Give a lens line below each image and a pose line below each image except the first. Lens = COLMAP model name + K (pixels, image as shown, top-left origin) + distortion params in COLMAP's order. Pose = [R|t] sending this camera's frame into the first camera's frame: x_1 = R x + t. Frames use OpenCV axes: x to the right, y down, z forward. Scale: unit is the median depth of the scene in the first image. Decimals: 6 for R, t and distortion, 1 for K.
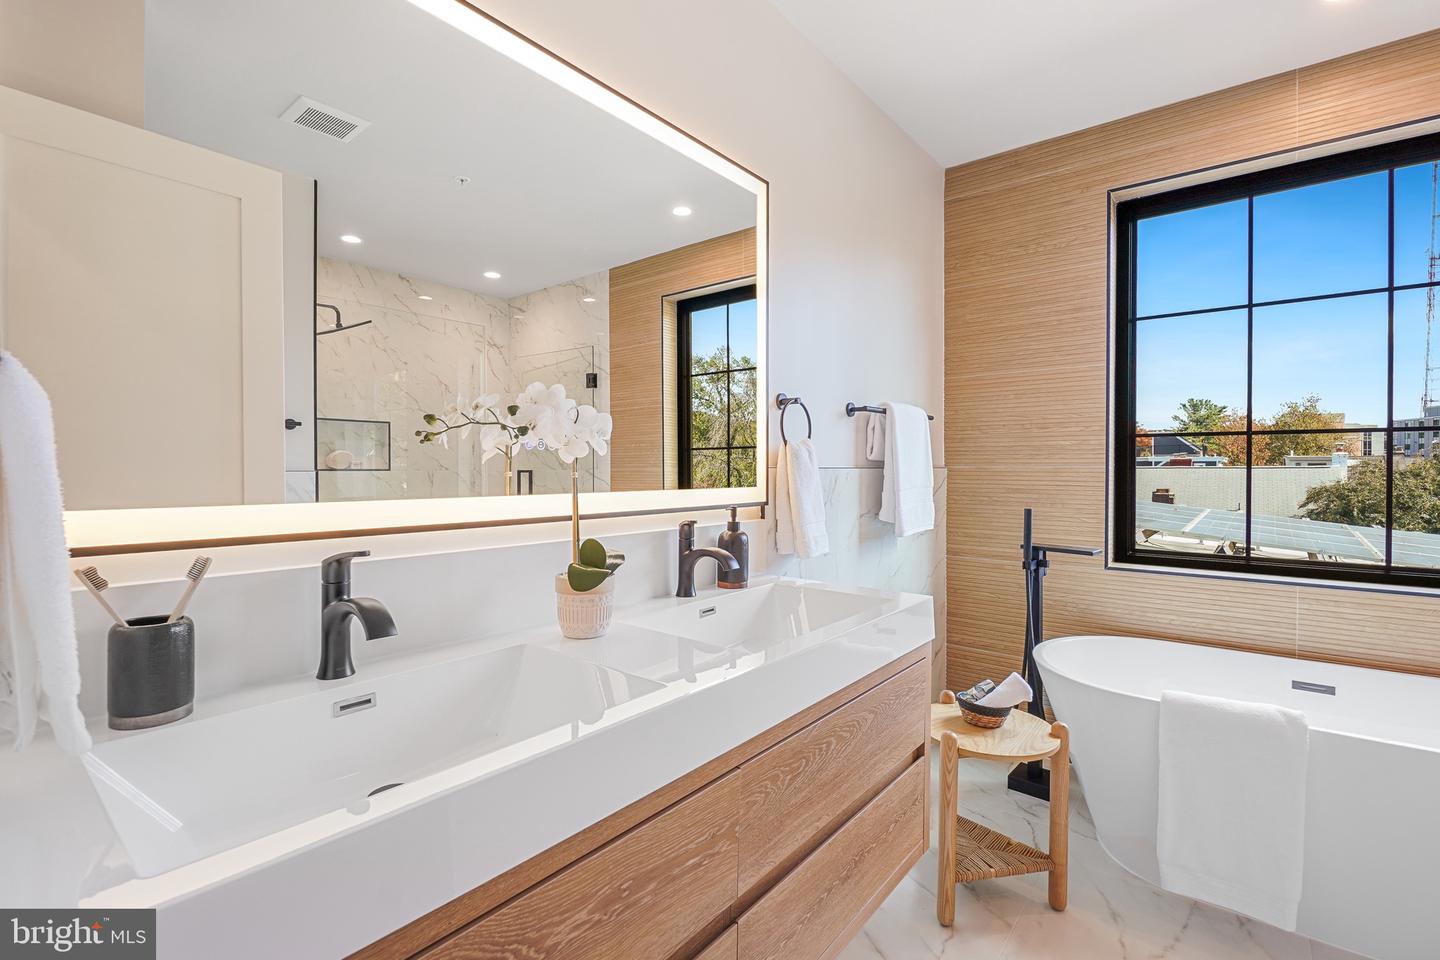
lens RADIAL K [[643.8, 0, 725.5], [0, 643.8, 481.7], [0, 0, 1]] dist [-0.006496, -0.003286]
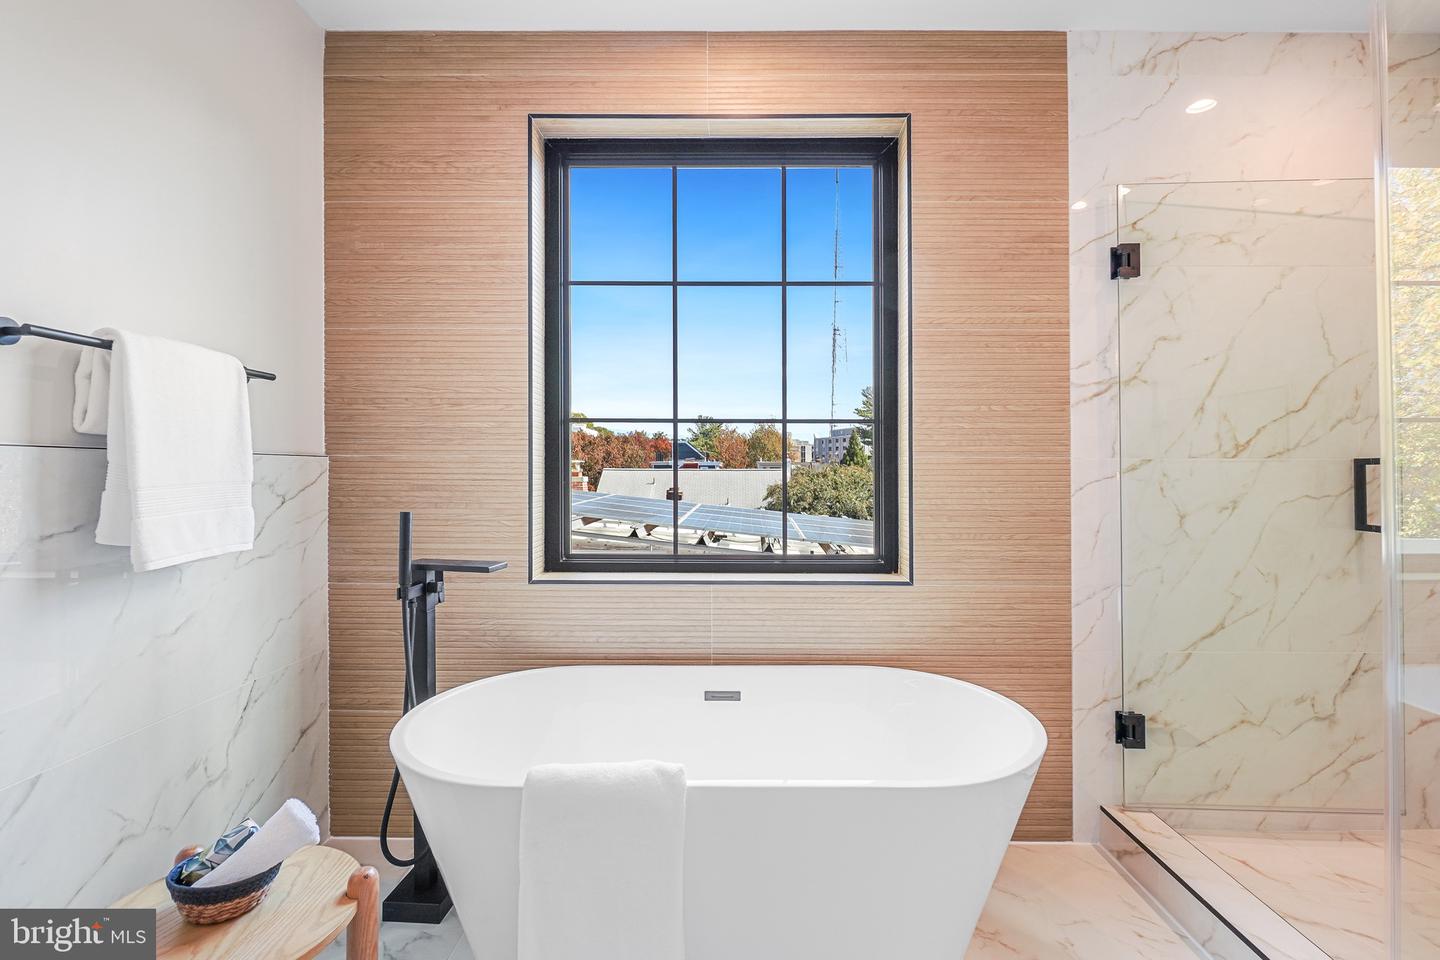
lens RADIAL K [[643.8, 0, 717.3], [0, 643.8, 476.1], [0, 0, 1]] dist [-0.006496, -0.003286]
pose [[0.791136, -0.003780, 0.611629, 0.281658], [0.011410, 0.999898, -0.008579, 0.011603], [-0.611534, 0.013765, 0.791098, 0.214944]]
